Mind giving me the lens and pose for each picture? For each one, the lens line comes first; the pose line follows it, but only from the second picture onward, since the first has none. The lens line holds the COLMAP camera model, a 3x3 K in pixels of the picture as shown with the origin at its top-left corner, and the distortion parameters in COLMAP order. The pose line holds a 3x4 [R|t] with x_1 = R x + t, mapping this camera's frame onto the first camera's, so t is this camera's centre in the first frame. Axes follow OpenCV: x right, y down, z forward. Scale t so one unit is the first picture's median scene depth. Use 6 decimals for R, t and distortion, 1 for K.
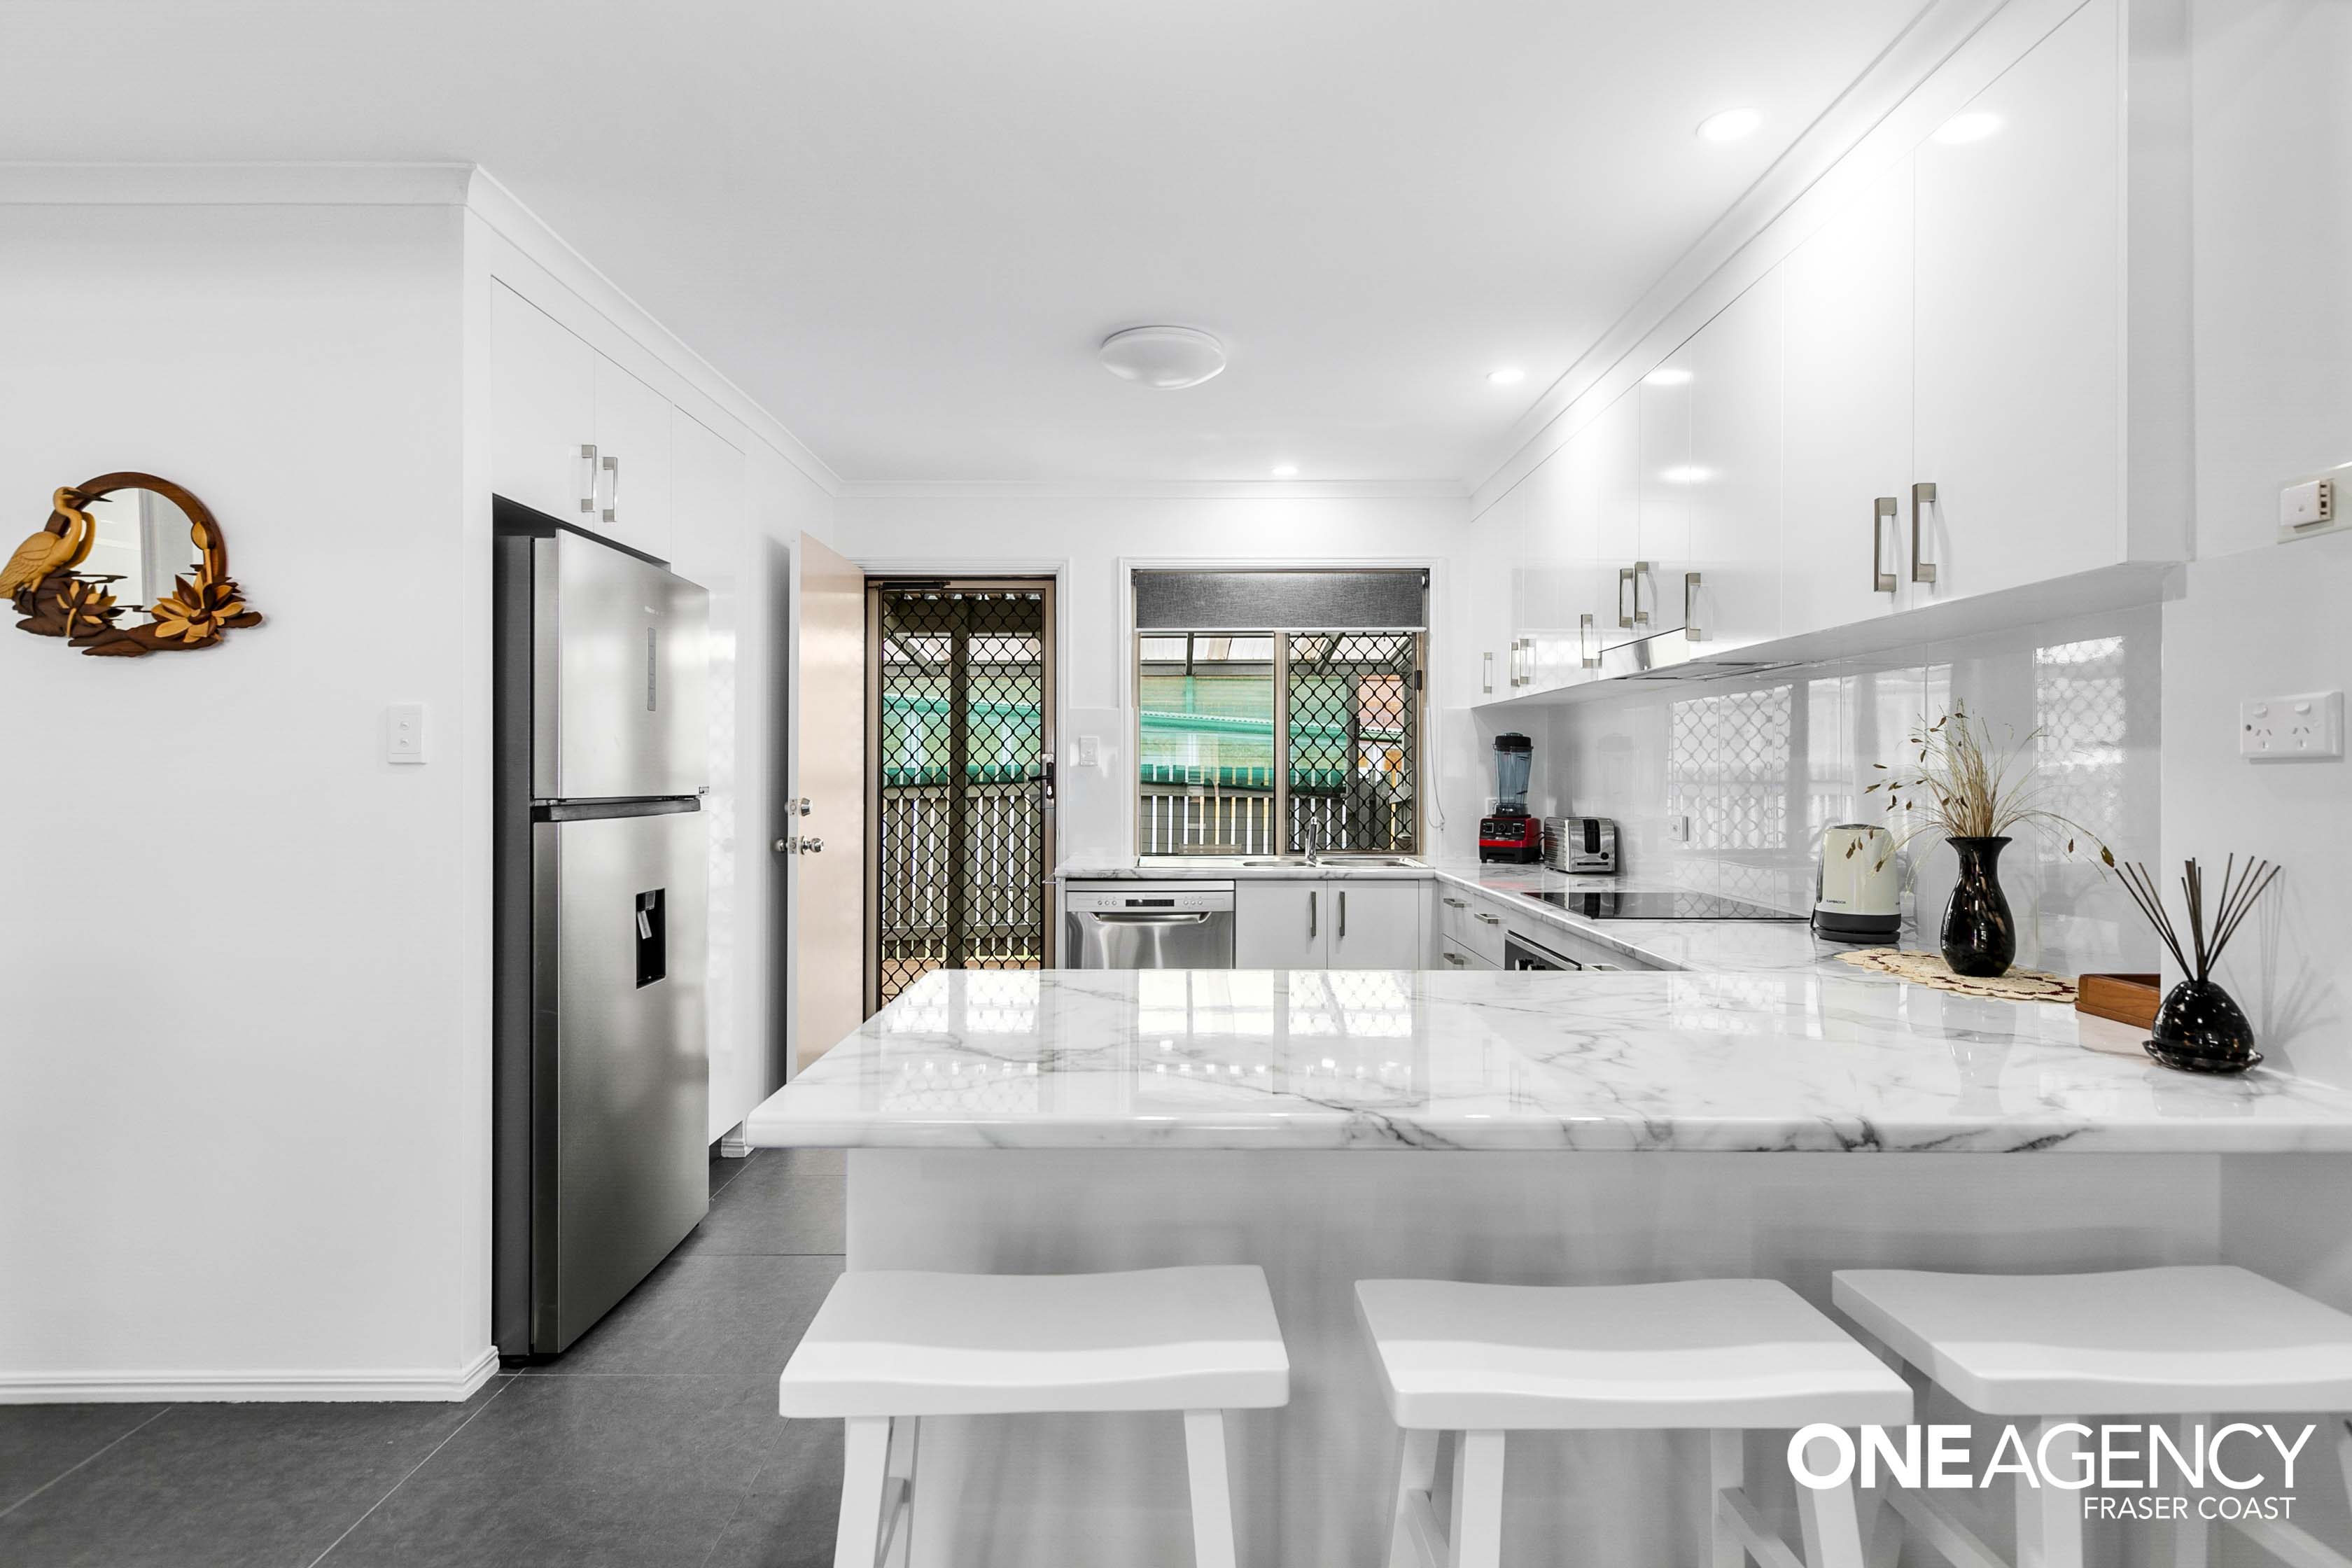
lens RADIAL K [[1191.2, 0, 1188.1], [0, 1191.2, 759.9], [0, 0, 1]] dist [-0.002059, 0.000906]
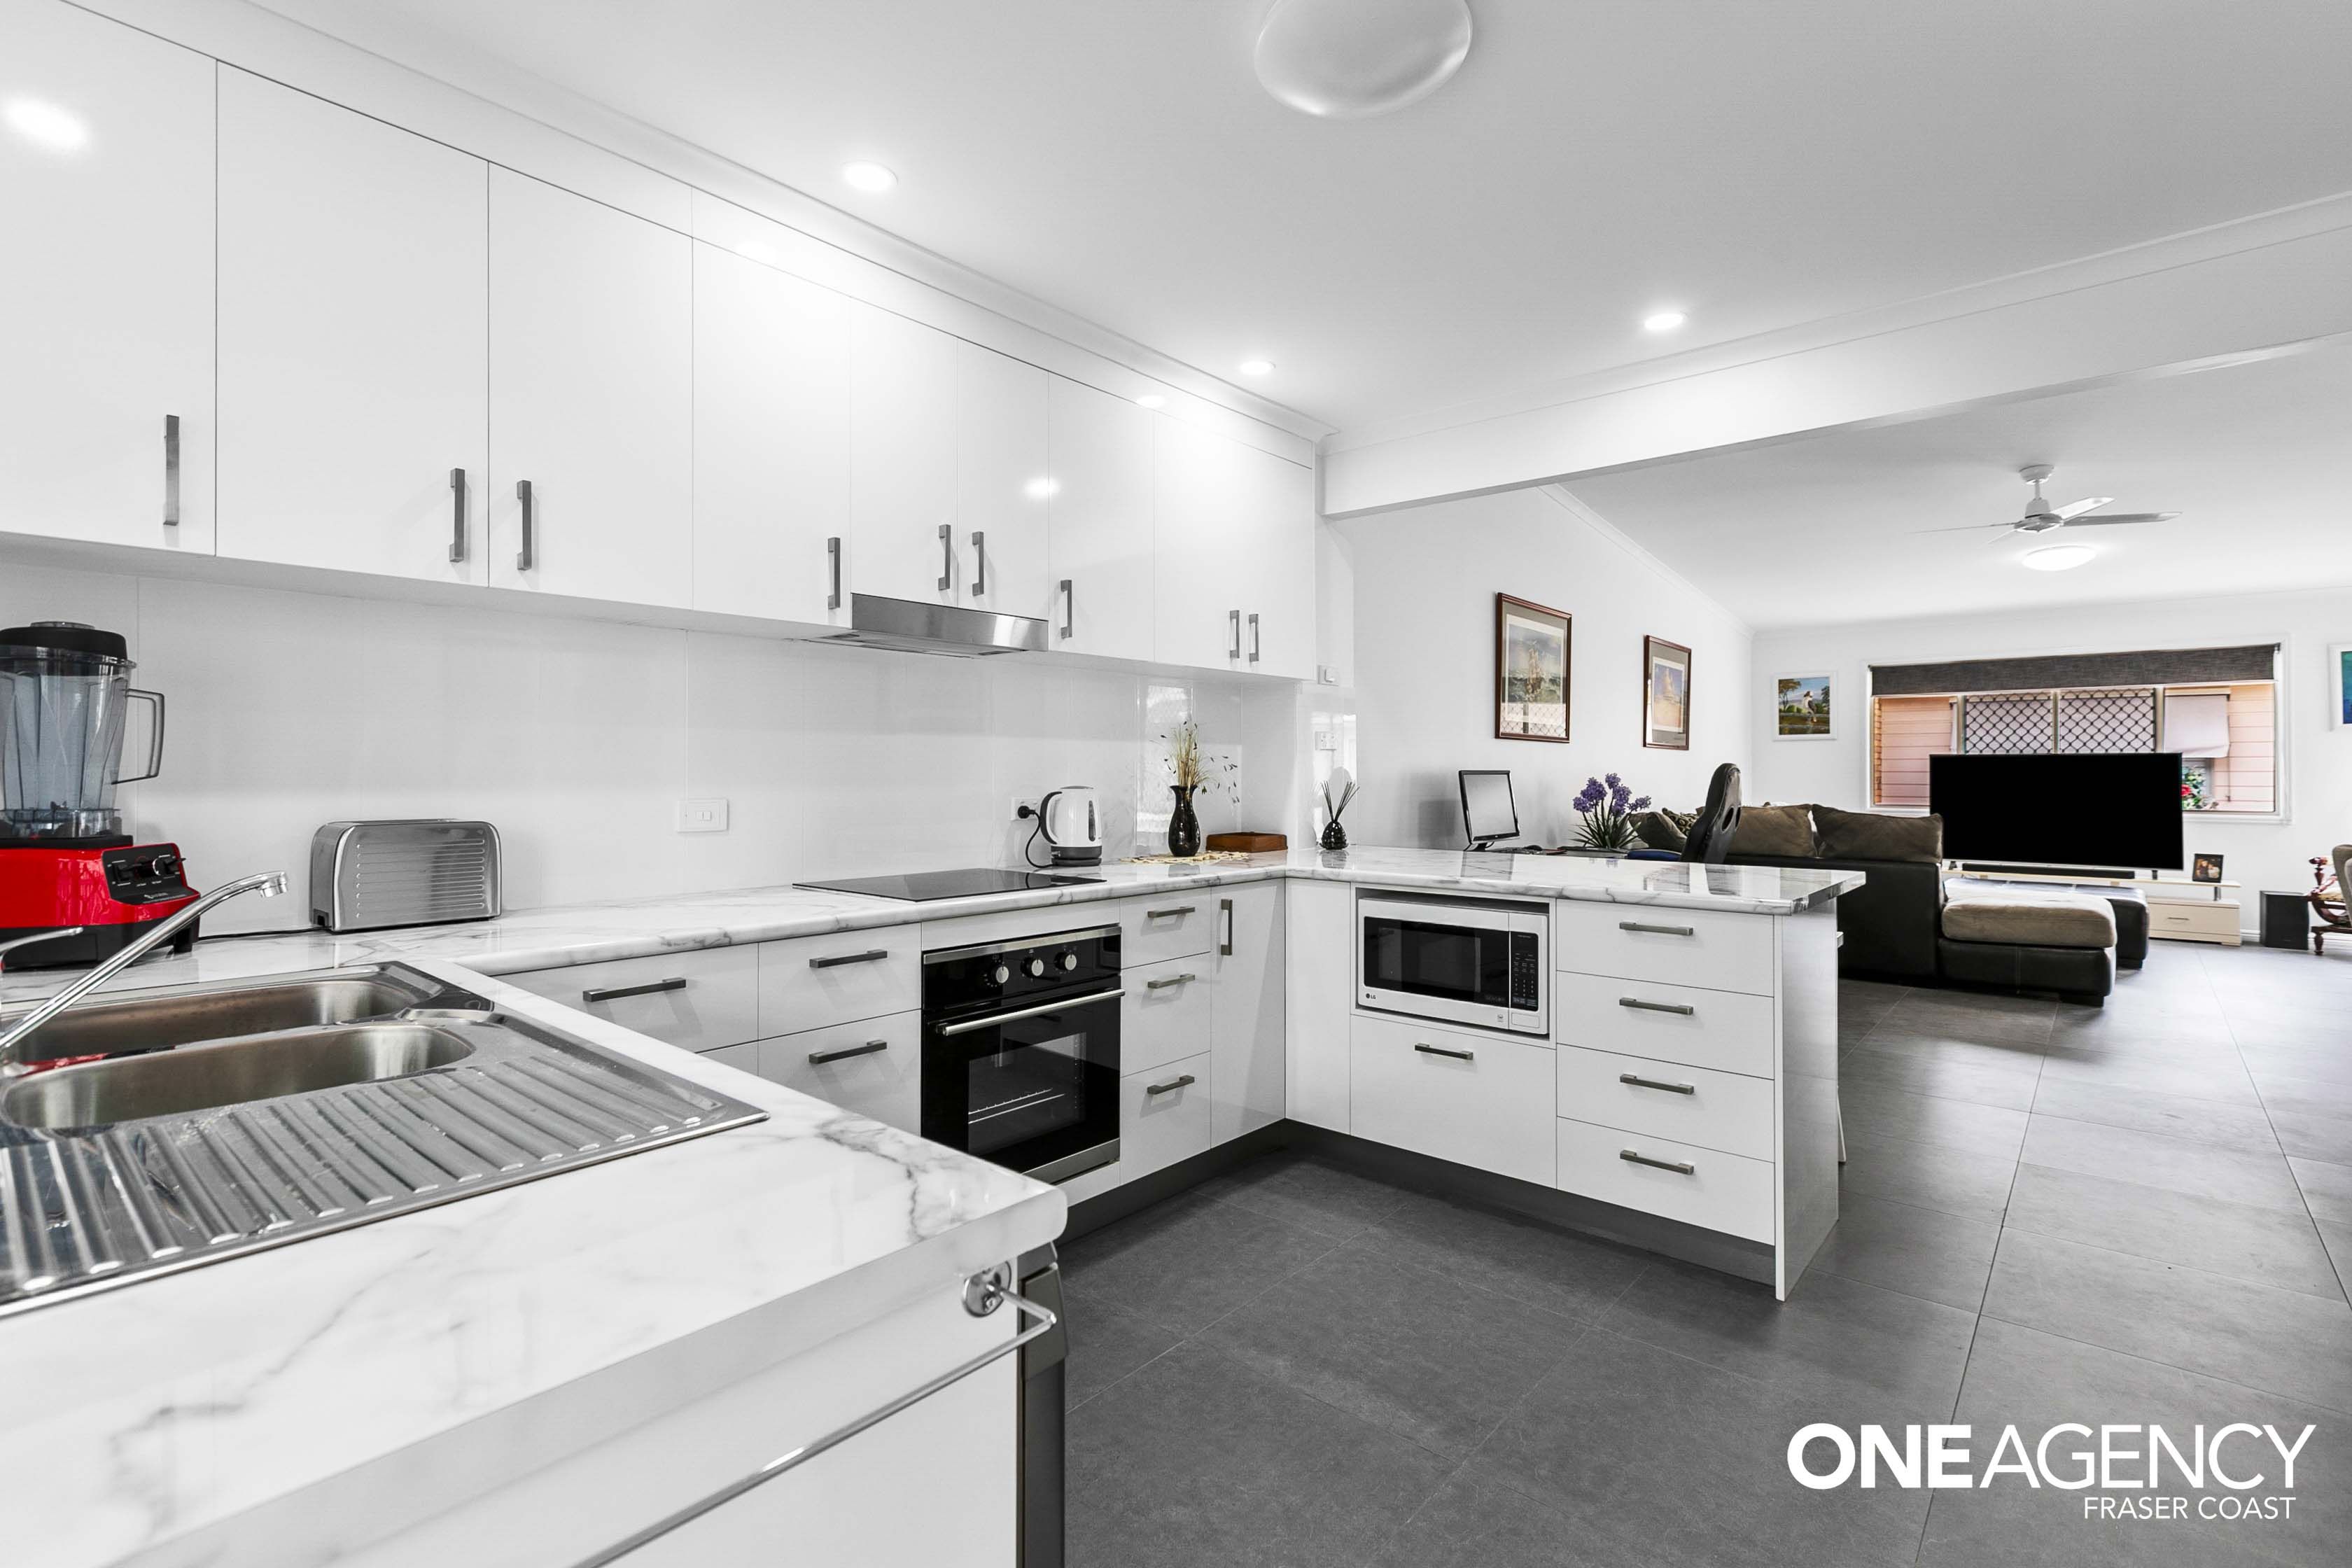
lens RADIAL K [[1072.4, 0, 1173.0], [0, 1072.4, 764.7], [0, 0, 1]] dist [0.000393, -0.000656]
pose [[-0.745113, -0.001258, 0.666937, -0.235039], [-0.012127, 0.999858, -0.011662, 0.024140], [-0.666828, -0.016778, -0.745023, 1.093094]]
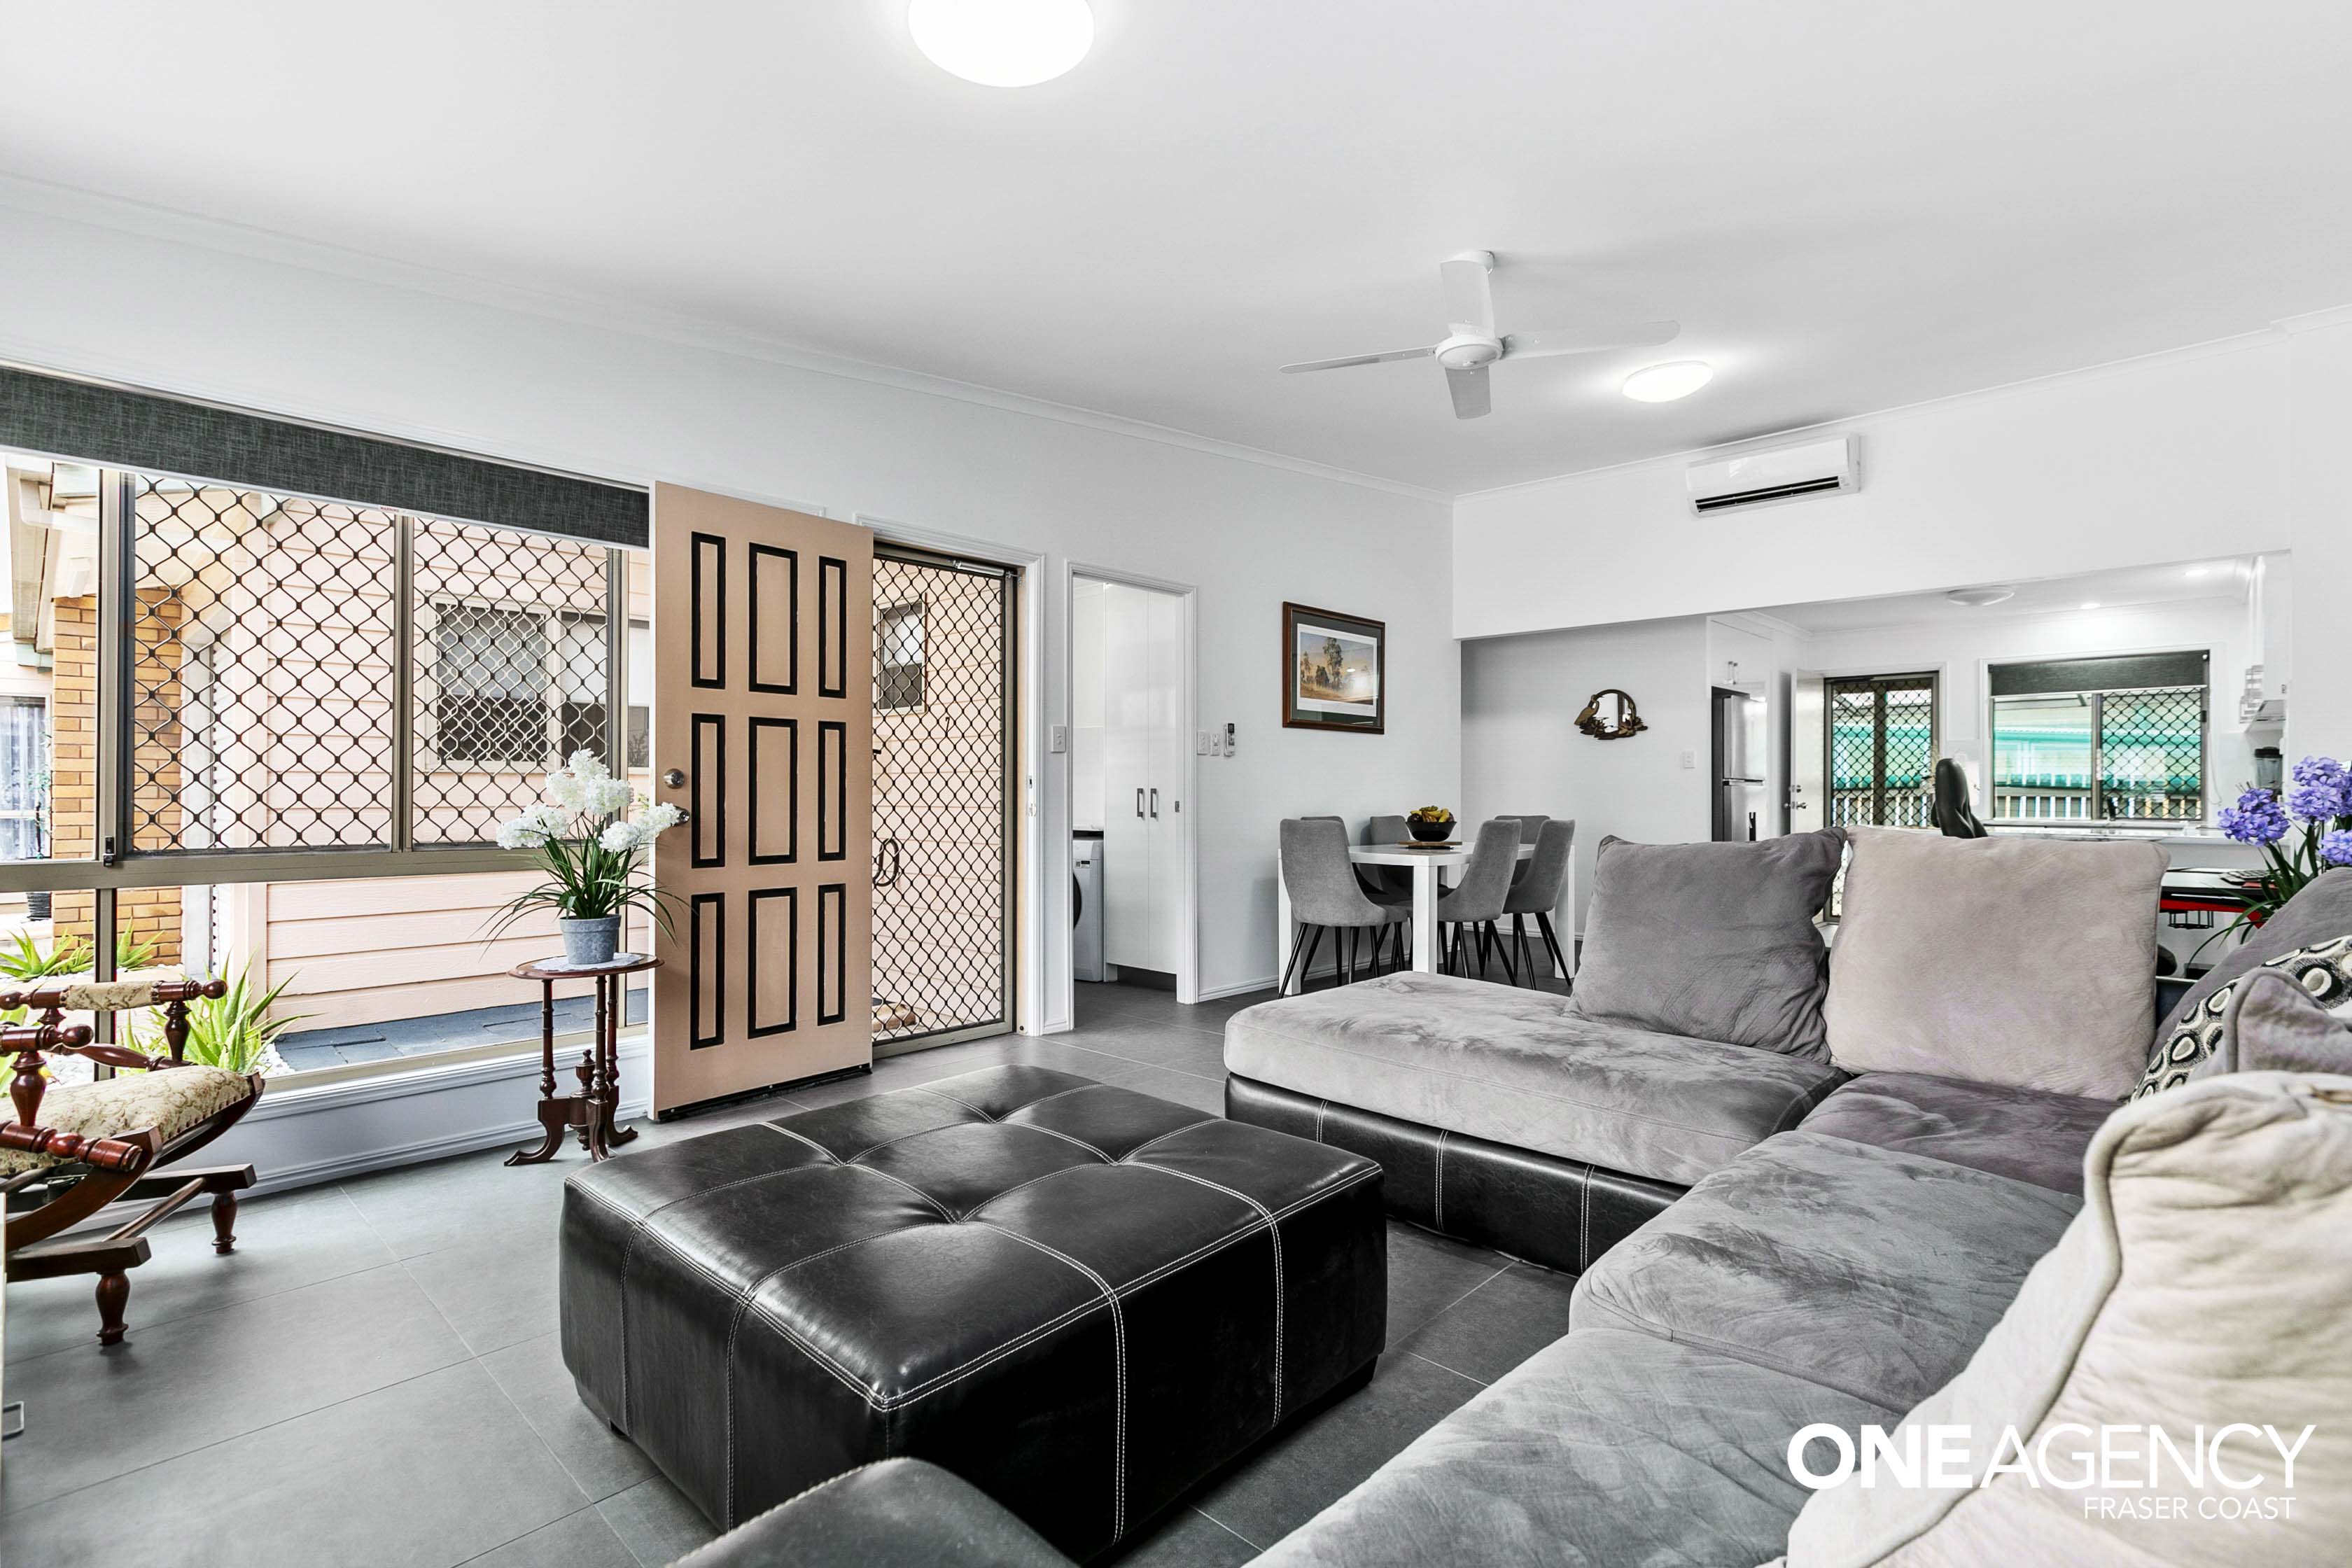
lens RADIAL K [[1072.4, 0, 1160.9], [0, 1072.4, 791.3], [0, 0, 1]] dist [0.000393, -0.000656]
pose [[0.708652, 0.002697, -0.705553, 0.251460], [0.004984, 0.999949, 0.008827, 0.019942], [0.705541, -0.009772, 0.708602, -1.266898]]
